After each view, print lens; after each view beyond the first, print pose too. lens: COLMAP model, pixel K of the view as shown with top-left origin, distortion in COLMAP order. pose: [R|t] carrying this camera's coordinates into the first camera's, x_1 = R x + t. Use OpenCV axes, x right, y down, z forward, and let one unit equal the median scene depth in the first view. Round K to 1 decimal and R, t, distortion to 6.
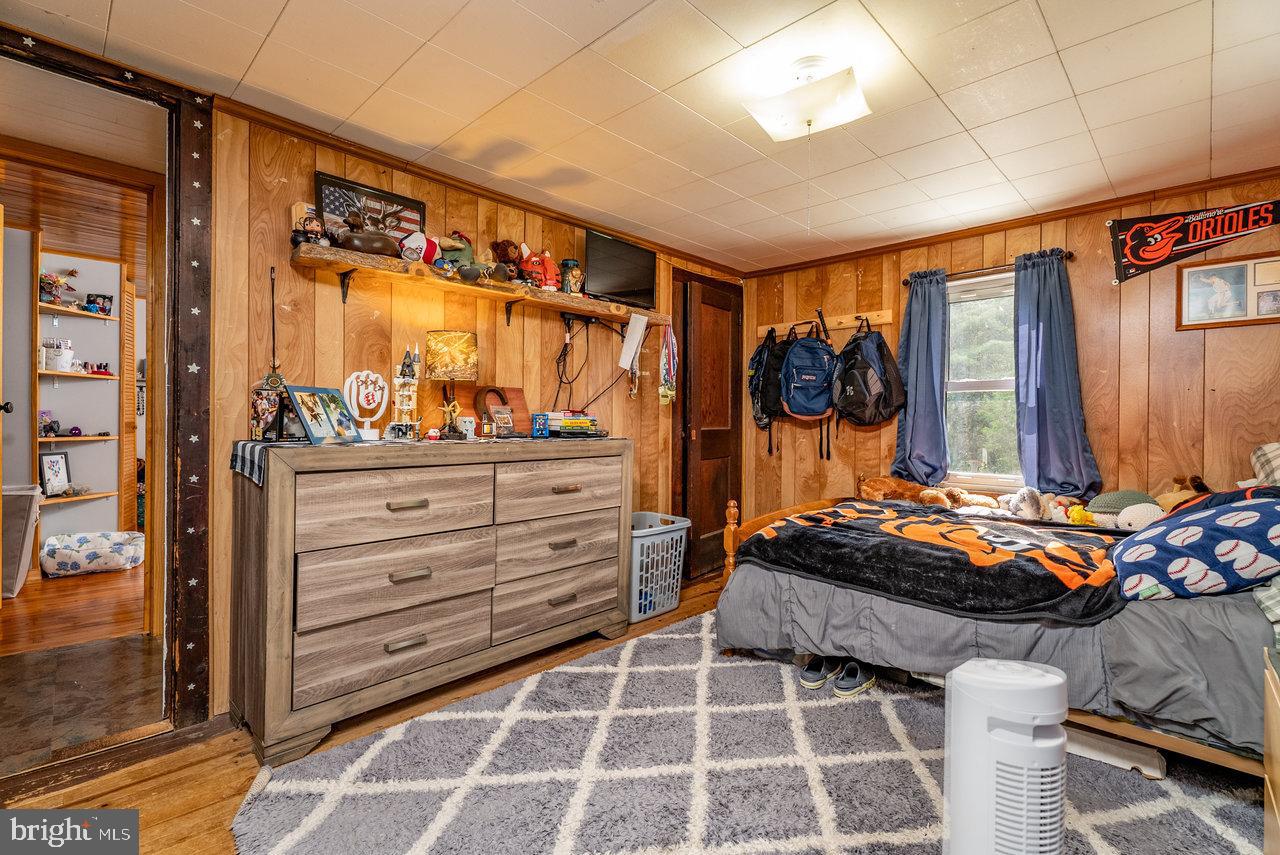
lens RADIAL K [[574.4, 0, 636.6], [0, 574.4, 424.5], [0, 0, 1]] dist [-0.000720, -0.003313]
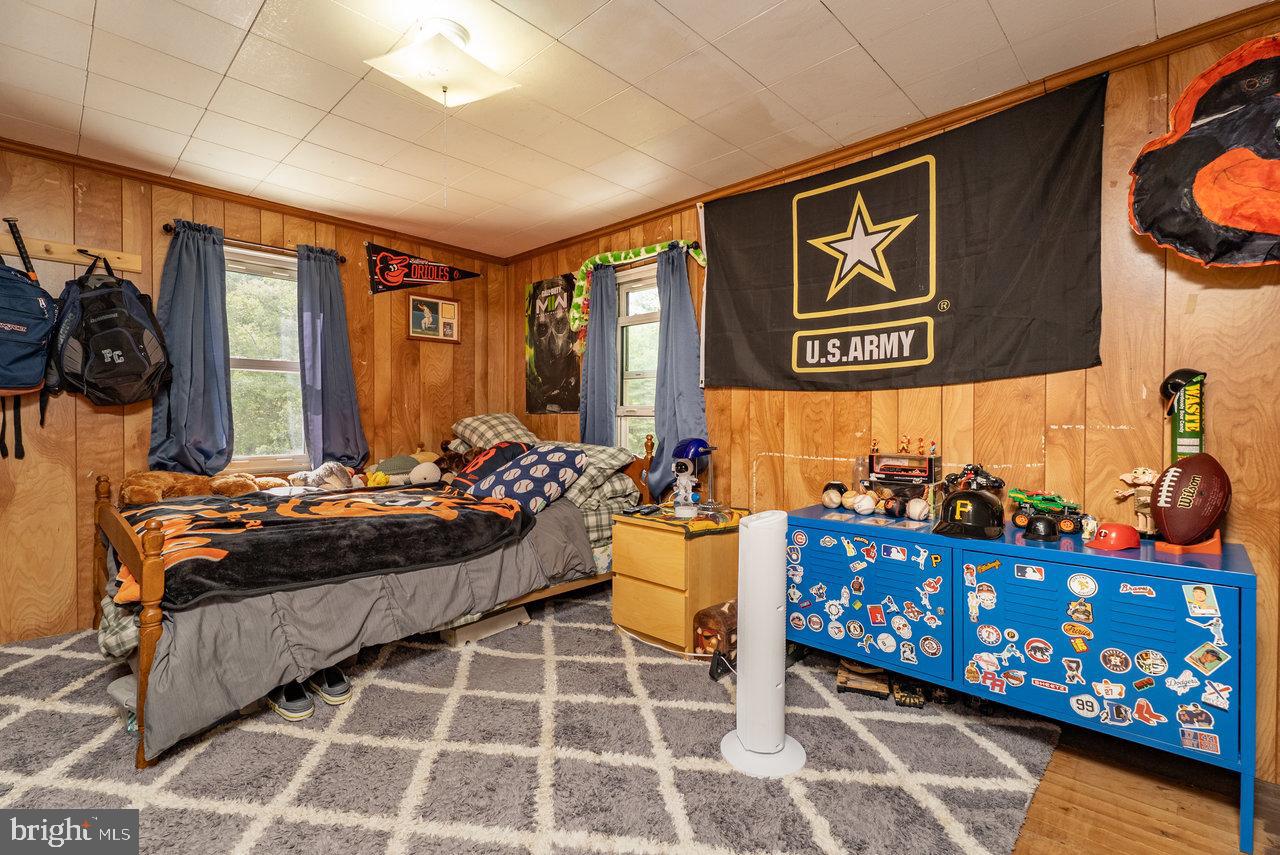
lens RADIAL K [[574.4, 0, 635.9], [0, 574.4, 424.4], [0, 0, 1]] dist [-0.000720, -0.003313]
pose [[-0.025675, -0.023482, 0.999395, -0.440577], [-0.001520, 0.999724, 0.023451, 0.010379], [-0.999669, -0.000917, -0.025704, 0.446332]]
